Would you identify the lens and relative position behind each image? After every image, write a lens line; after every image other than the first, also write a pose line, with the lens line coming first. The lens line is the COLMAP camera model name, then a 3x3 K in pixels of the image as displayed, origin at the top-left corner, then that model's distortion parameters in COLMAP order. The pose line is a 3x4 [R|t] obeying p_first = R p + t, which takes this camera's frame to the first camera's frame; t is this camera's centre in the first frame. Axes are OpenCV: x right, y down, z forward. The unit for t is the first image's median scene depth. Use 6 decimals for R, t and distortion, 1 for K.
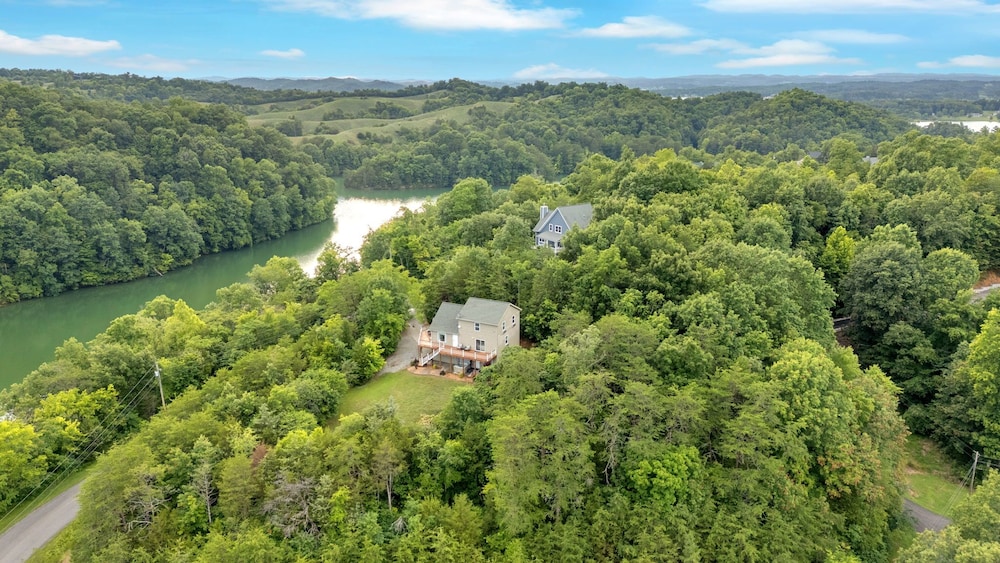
lens RADIAL K [[730.7, 0, 500.0], [0, 730.7, 281.5], [0, 0, 1]] dist [0.050095, -0.003842]
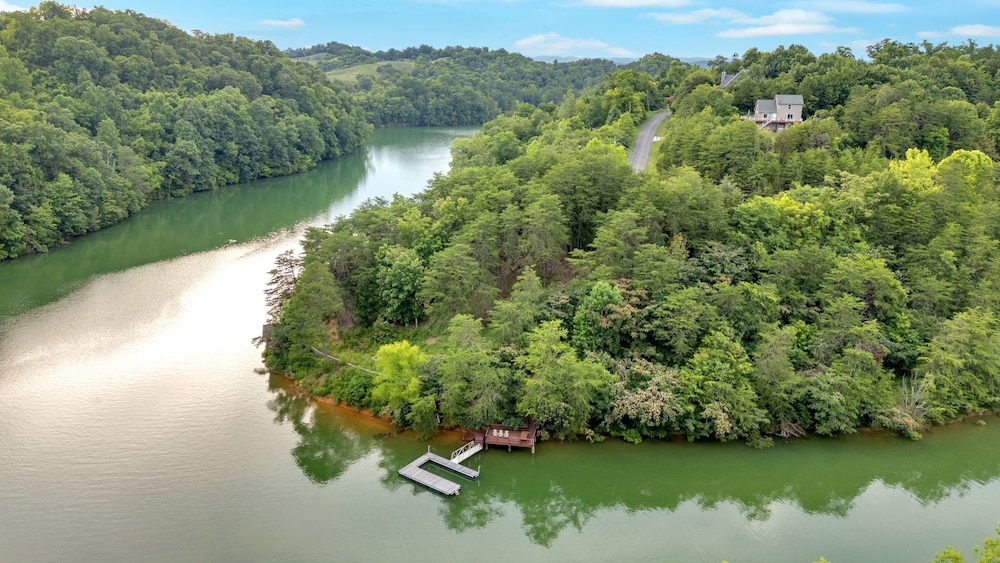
lens RADIAL K [[730.7, 0, 500.0], [0, 730.7, 281.5], [0, 0, 1]] dist [0.050095, -0.003842]
pose [[0.964954, -0.064538, 0.254359, -0.406459], [0.058342, 0.997789, 0.031836, 0.130486], [-0.255851, -0.015880, 0.966586, -0.209315]]
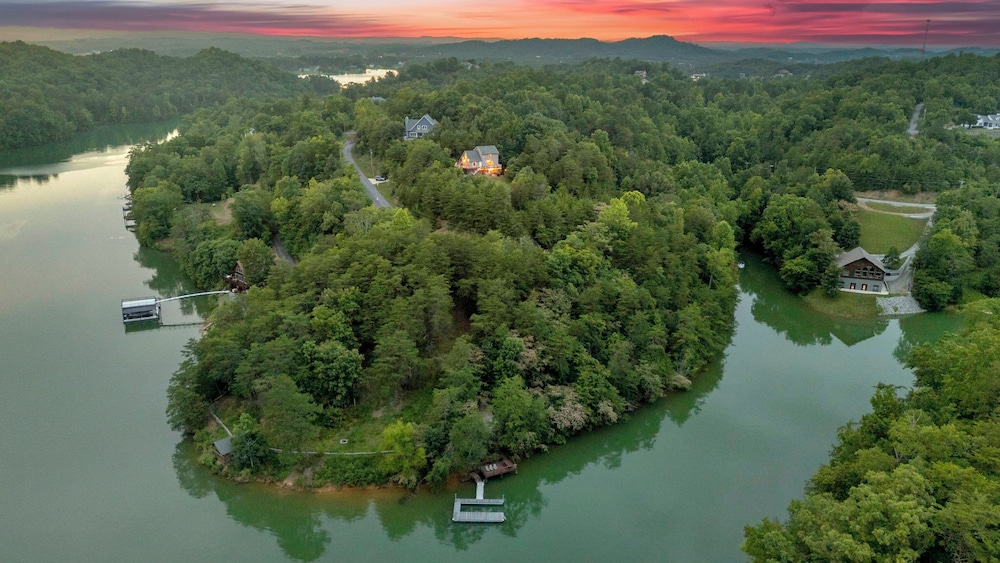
lens RADIAL K [[730.7, 0, 500.0], [0, 730.7, 281.5], [0, 0, 1]] dist [0.050095, -0.003842]
pose [[0.634037, -0.232059, 0.737662, -0.618471], [0.191863, 0.971292, 0.140645, 0.040771], [-0.749123, 0.052356, 0.660358, -0.197362]]
